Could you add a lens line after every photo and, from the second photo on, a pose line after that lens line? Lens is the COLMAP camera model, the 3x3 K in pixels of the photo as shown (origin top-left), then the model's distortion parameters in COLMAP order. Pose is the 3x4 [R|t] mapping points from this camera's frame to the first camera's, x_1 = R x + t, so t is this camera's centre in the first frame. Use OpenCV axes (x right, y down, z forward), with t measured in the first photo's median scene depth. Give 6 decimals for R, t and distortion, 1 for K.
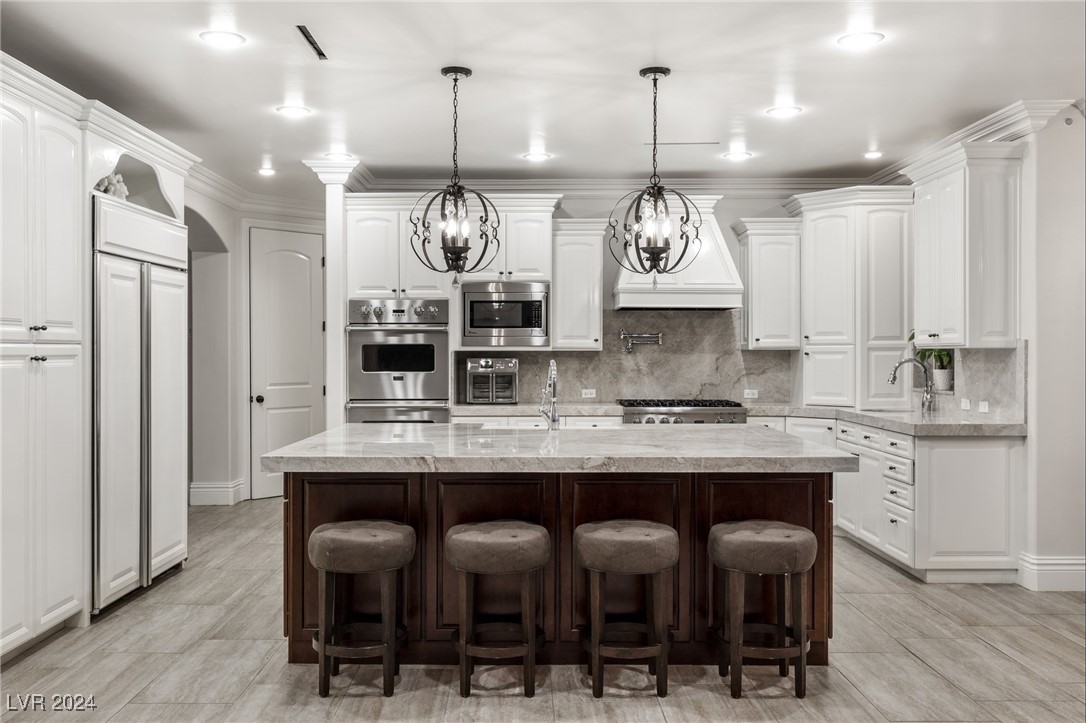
lens RADIAL K [[960.0, 0, 532.5], [0, 960.0, 358.6], [0, 0, 1]] dist [0.000031, 0.005547]
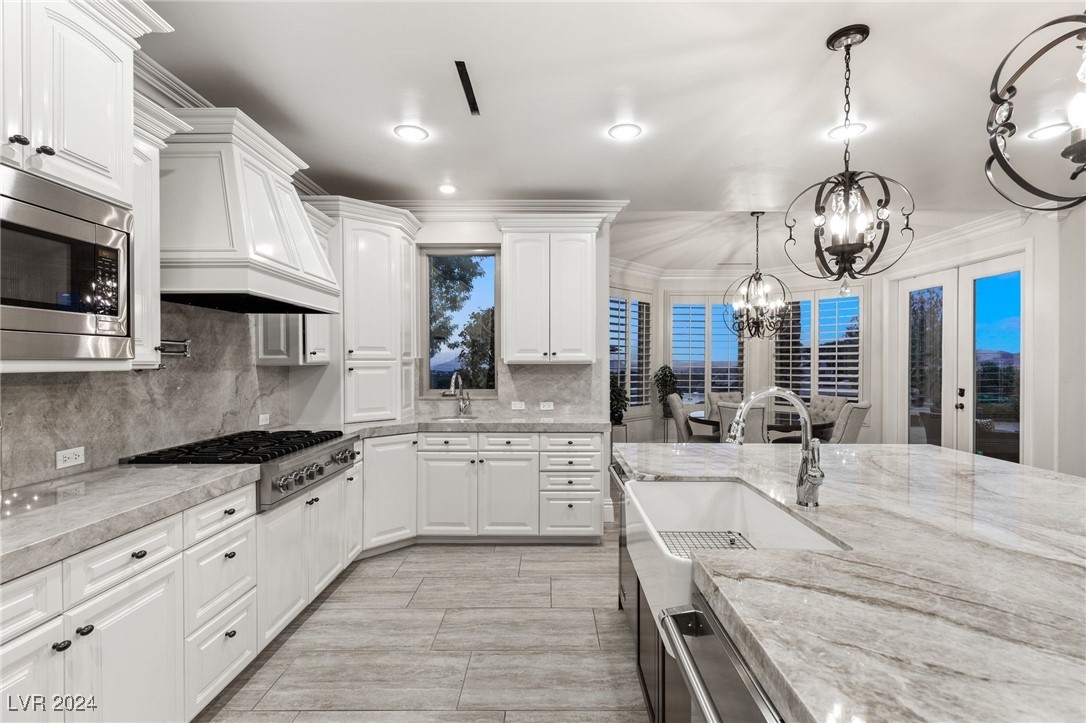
lens RADIAL K [[497.2, 0, 543.5], [0, 497.2, 365.7], [0, 0, 1]] dist [0.005228, 0.000076]
pose [[0.010707, -0.007487, 0.999915, -0.213708], [0.006036, 0.999954, 0.007423, -0.011693], [-0.999924, 0.005956, 0.010752, 0.852112]]
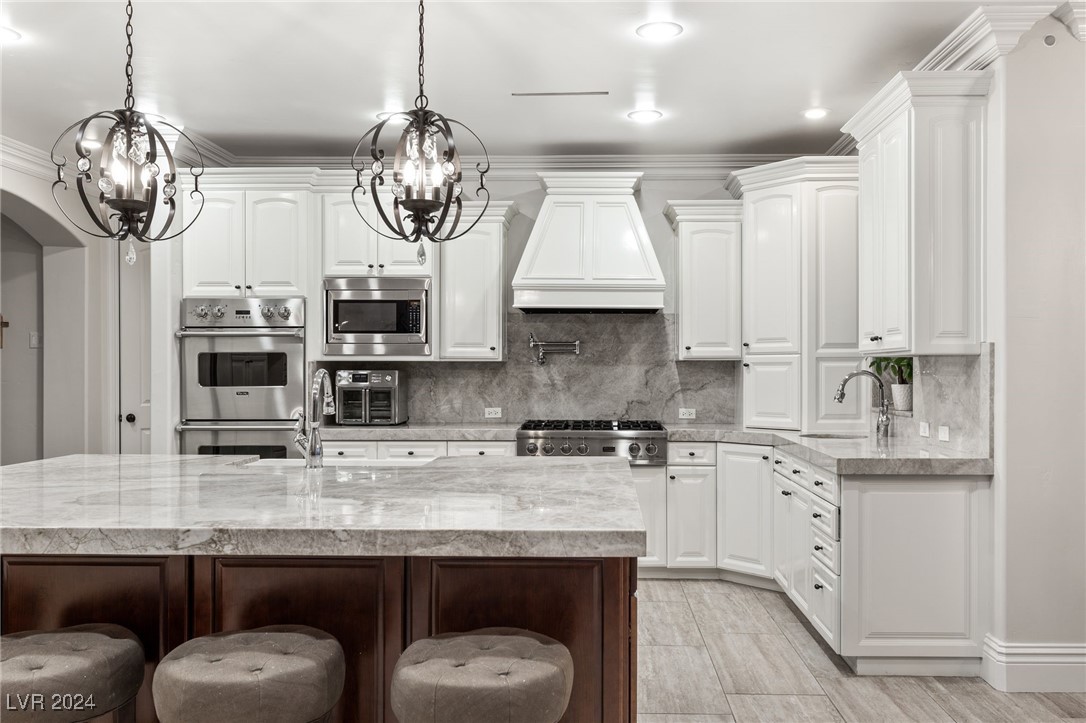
lens RADIAL K [[891.3, 0, 585.7], [0, 891.3, 372.4], [0, 0, 1]] dist [0.000296, -0.003601]
pose [[0.999844, 0.001342, -0.017603, 0.171772], [-0.001417, 0.999990, -0.004226, 0.004852], [0.017597, 0.004250, 0.999836, 0.251947]]
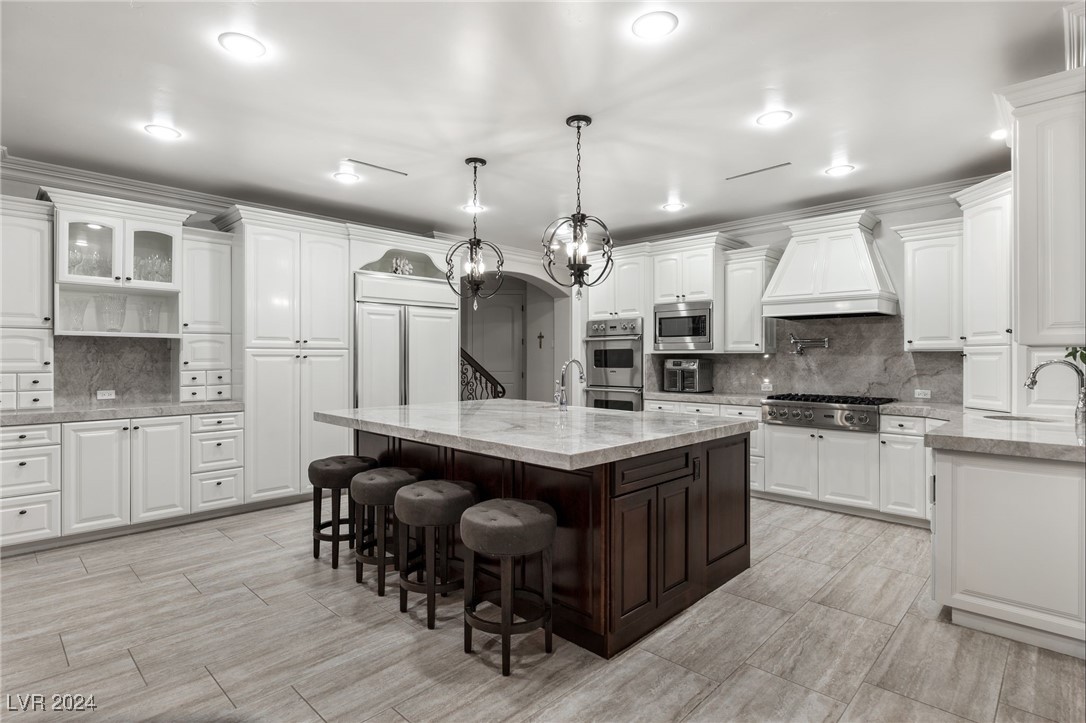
lens RADIAL K [[549.1, 0, 537.7], [0, 549.1, 357.8], [0, 0, 1]] dist [-0.005985, 0.000196]
pose [[0.712340, 0.000875, -0.701834, 0.389732], [-0.006387, 0.999966, -0.005236, 0.003560], [0.701805, 0.008212, 0.712321, 0.316883]]
